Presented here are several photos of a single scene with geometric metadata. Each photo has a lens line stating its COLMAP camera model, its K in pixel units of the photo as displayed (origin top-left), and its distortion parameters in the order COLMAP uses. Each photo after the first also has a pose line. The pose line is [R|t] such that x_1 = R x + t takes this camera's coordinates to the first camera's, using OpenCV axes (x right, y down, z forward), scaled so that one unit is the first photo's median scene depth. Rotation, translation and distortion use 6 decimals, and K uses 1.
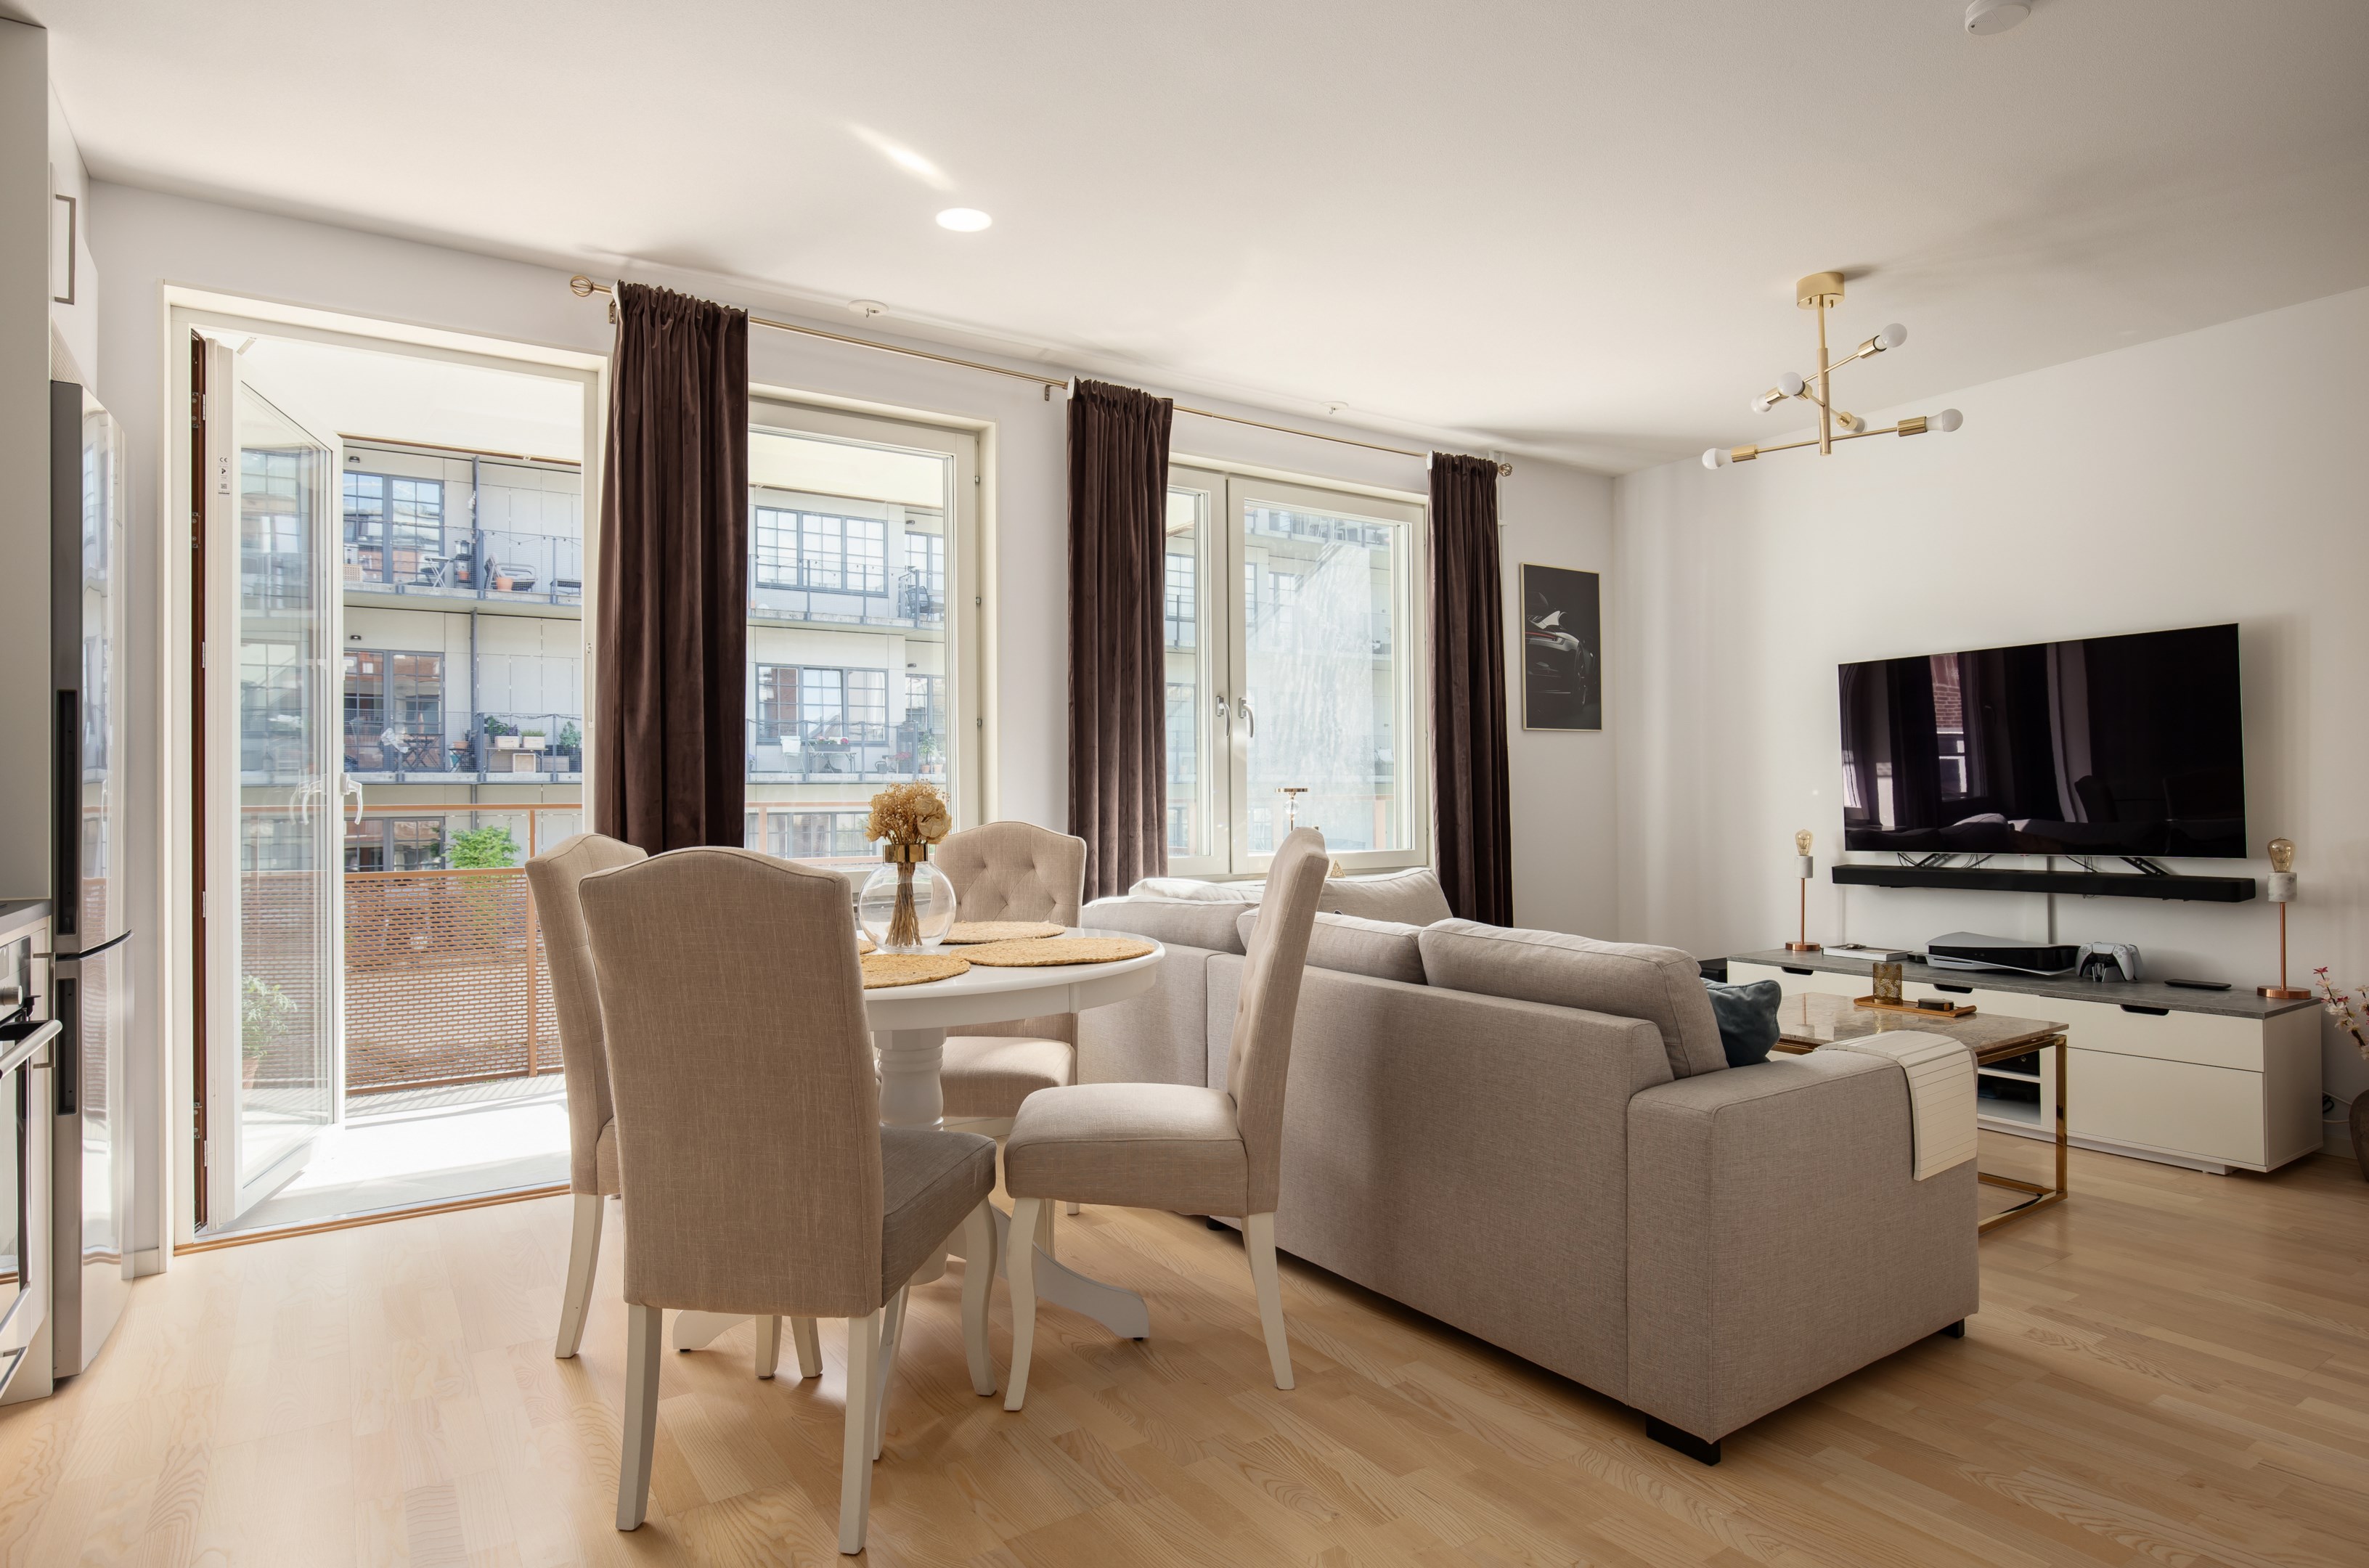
lens RADIAL K [[1296.4, 0, 1190.4], [0, 1296.4, 785.7], [0, 0, 1]] dist [-0.012052, 0.003071]
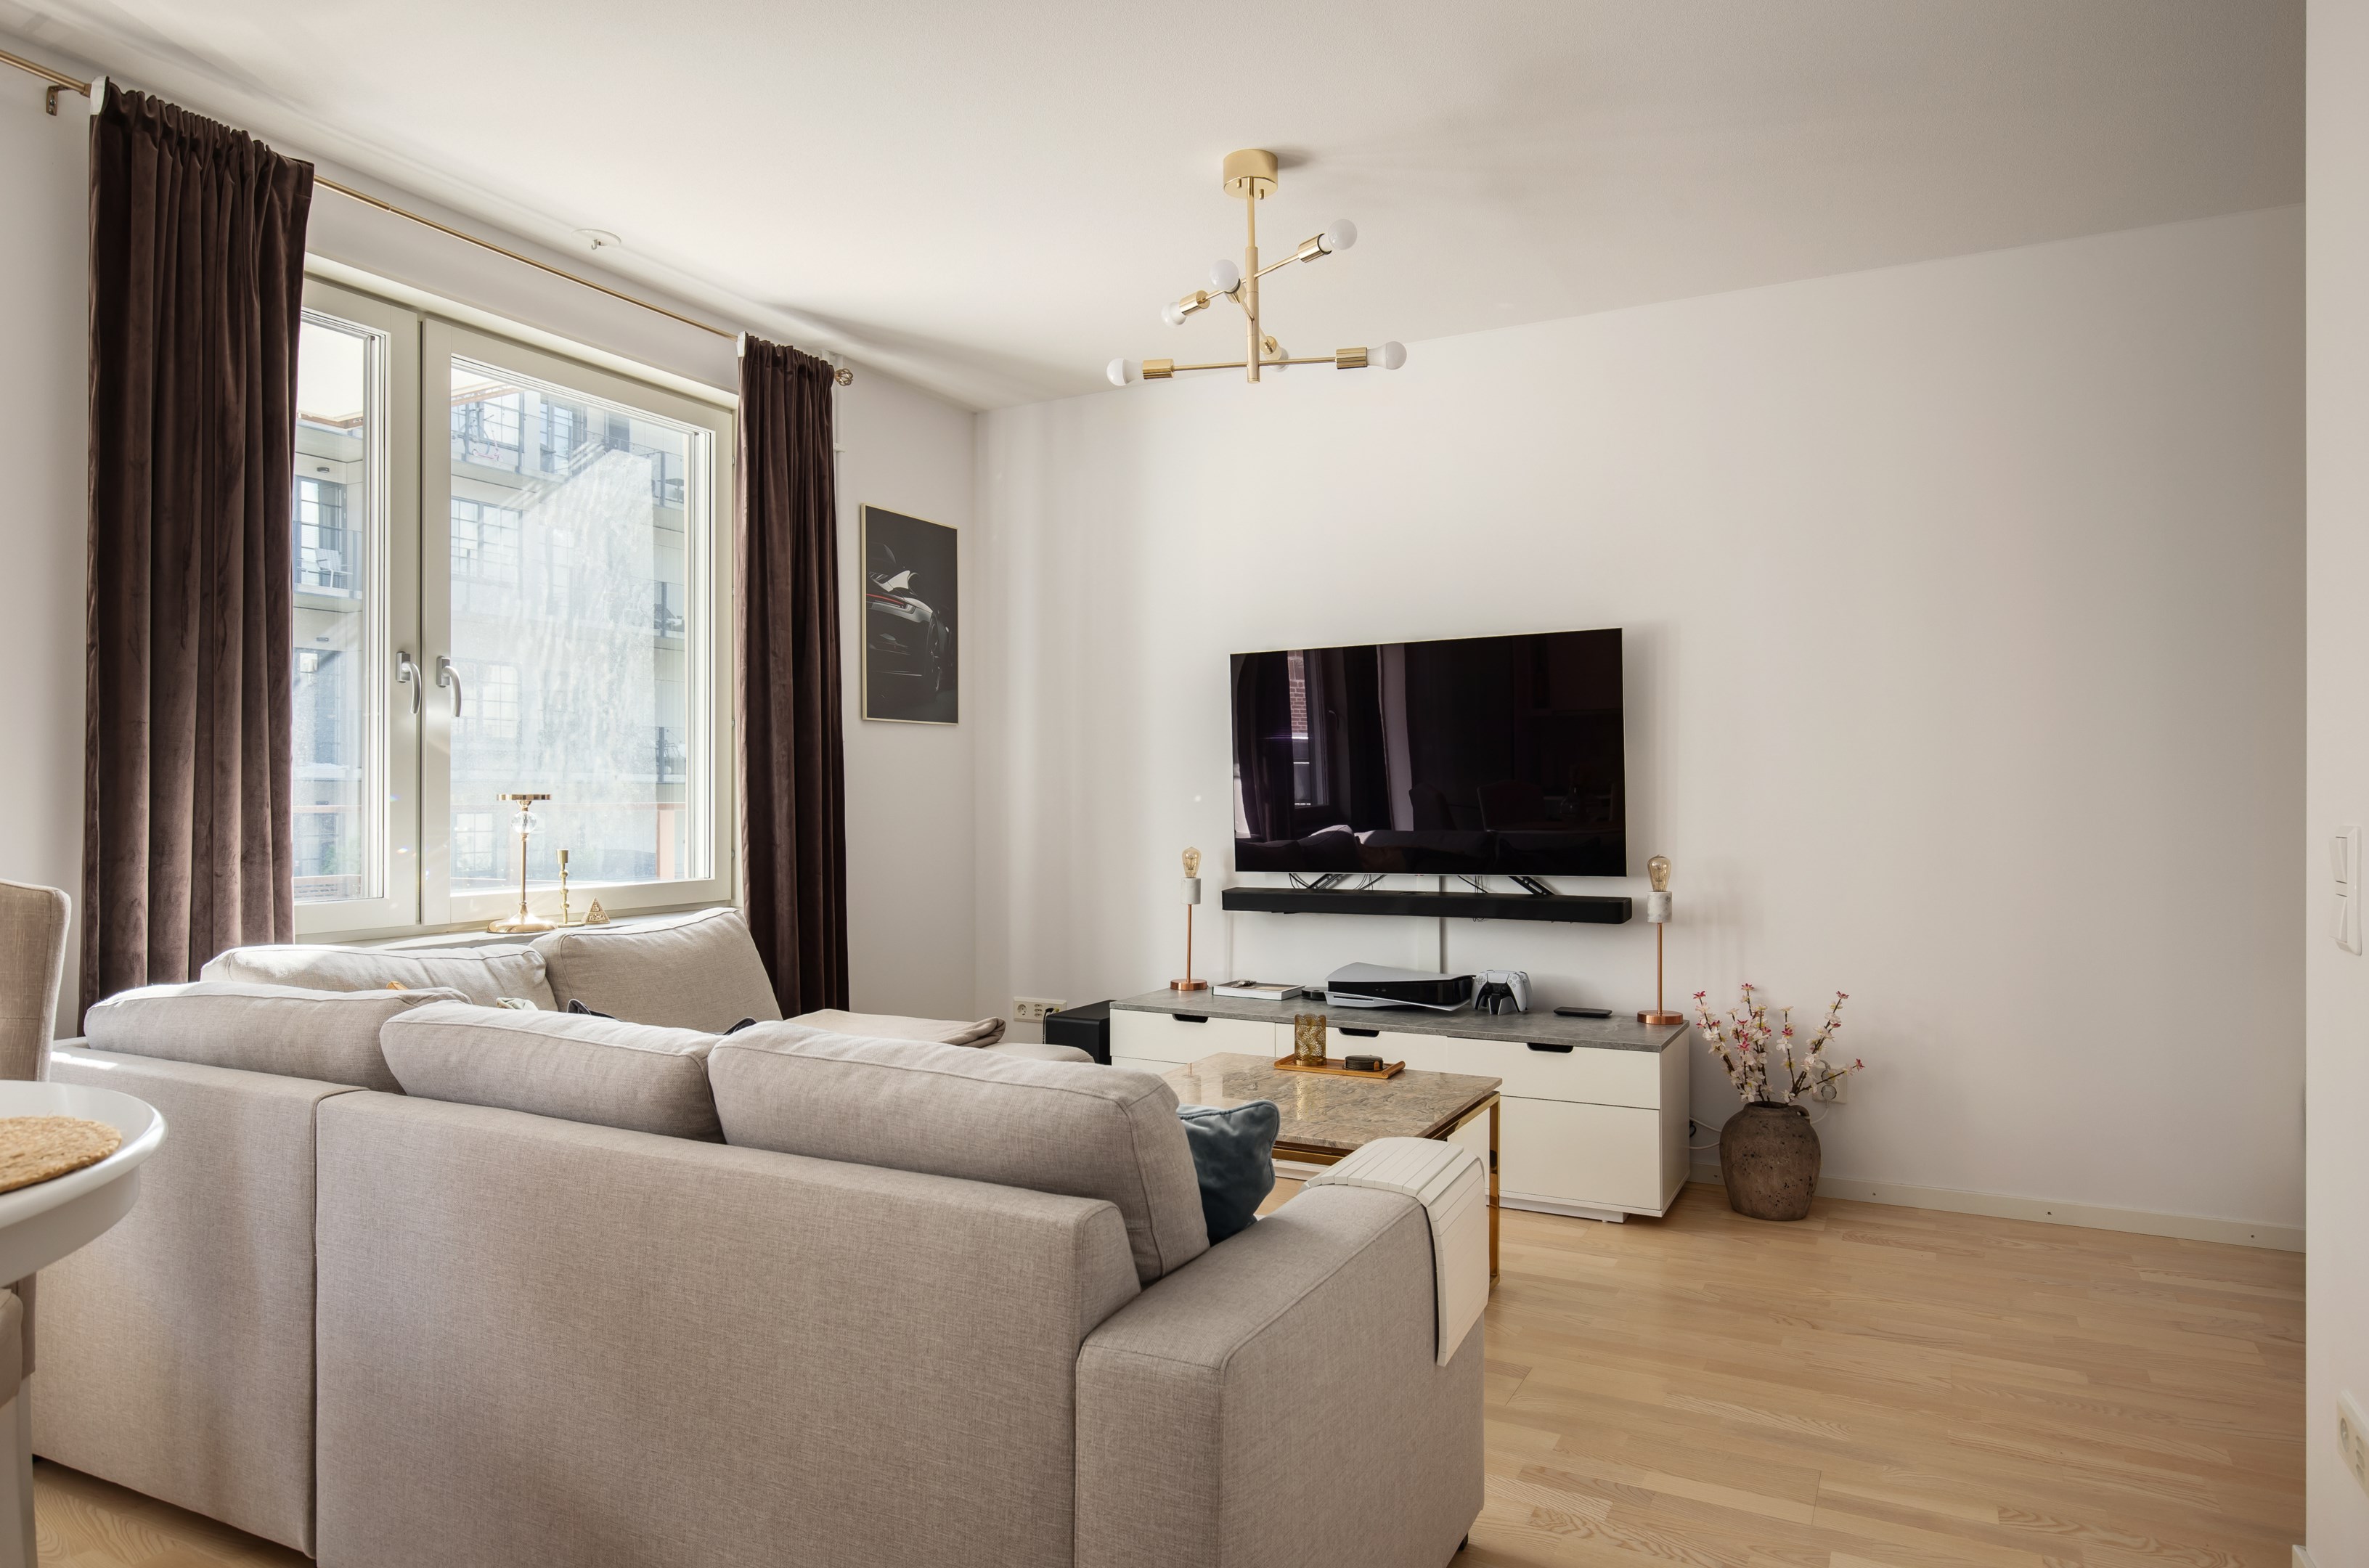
lens RADIAL K [[1413.3, 0, 1188.1], [0, 1413.3, 787.2], [0, 0, 1]] dist [-0.007741, 0.004826]
pose [[0.882631, 0.009442, 0.469971, 0.045433], [-0.009373, 0.999953, -0.002486, -0.003835], [-0.469973, -0.002211, 0.882678, 0.229166]]
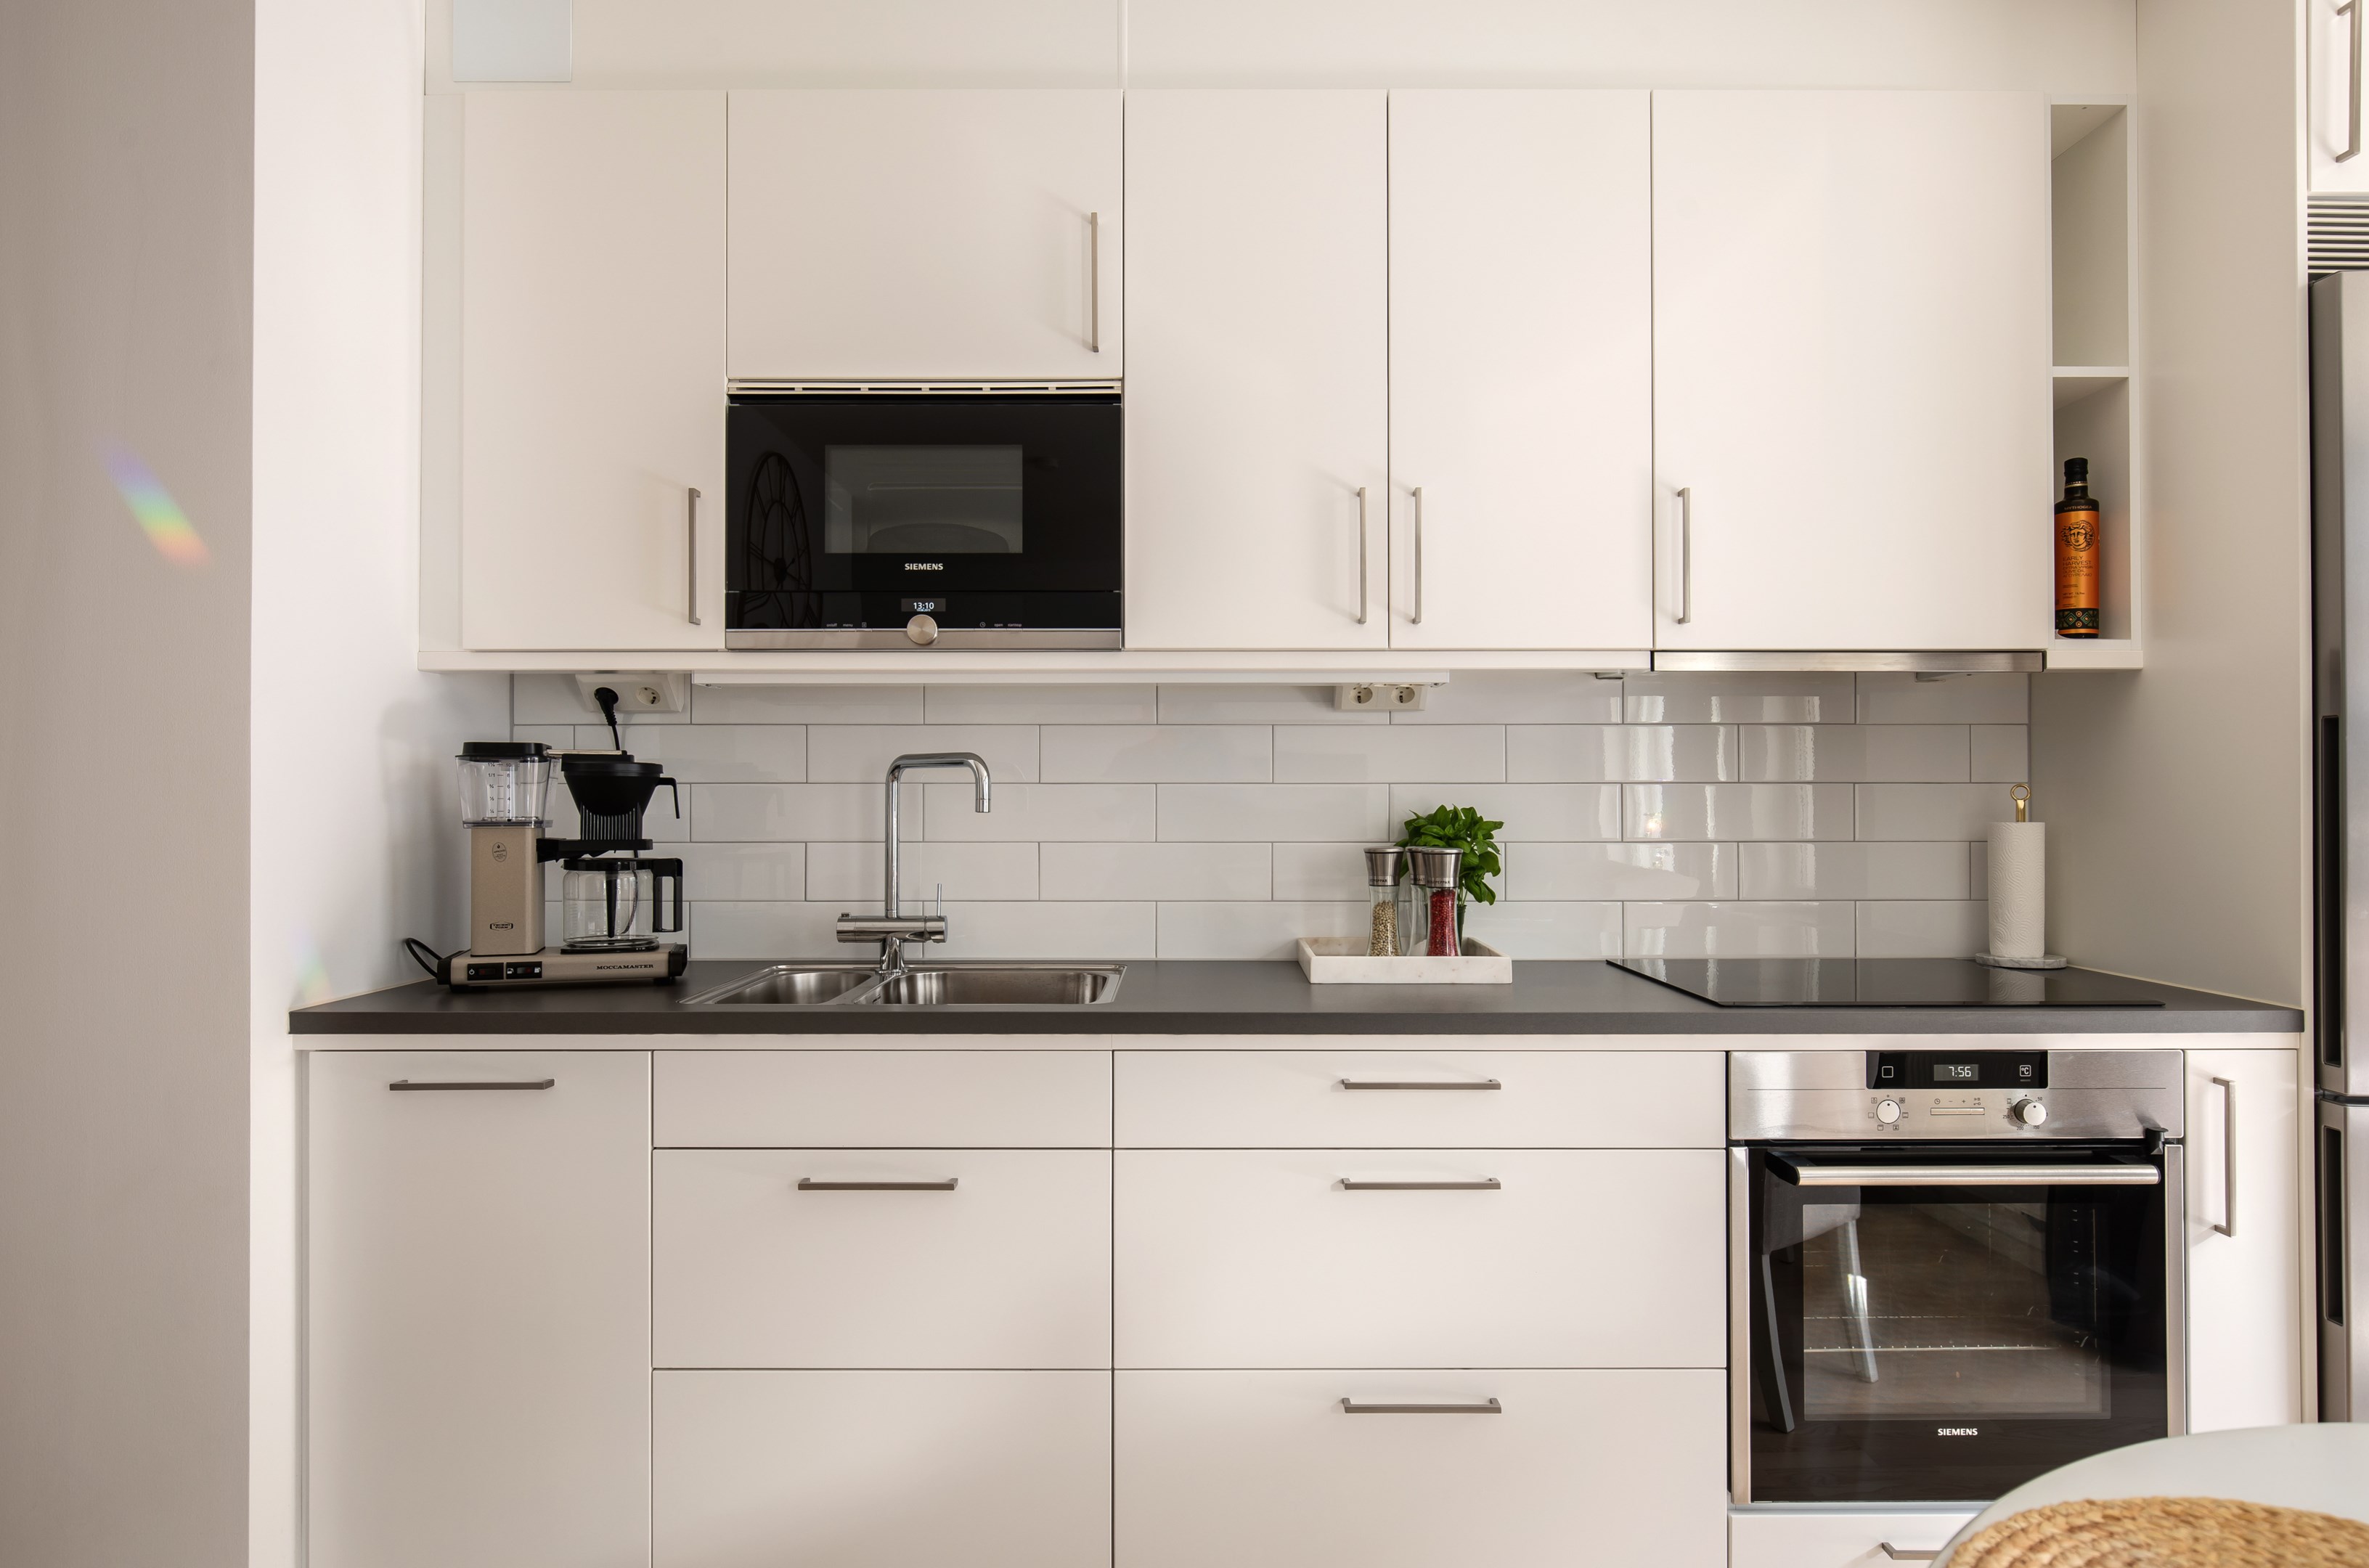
lens RADIAL K [[1413.3, 0, 1188.1], [0, 1413.3, 787.2], [0, 0, 1]] dist [-0.007741, 0.004826]
pose [[-0.550860, -0.000403, -0.834597, 0.065413], [0.012647, 0.999881, -0.008831, -0.022052], [0.834502, -0.015419, -0.550790, 0.542563]]
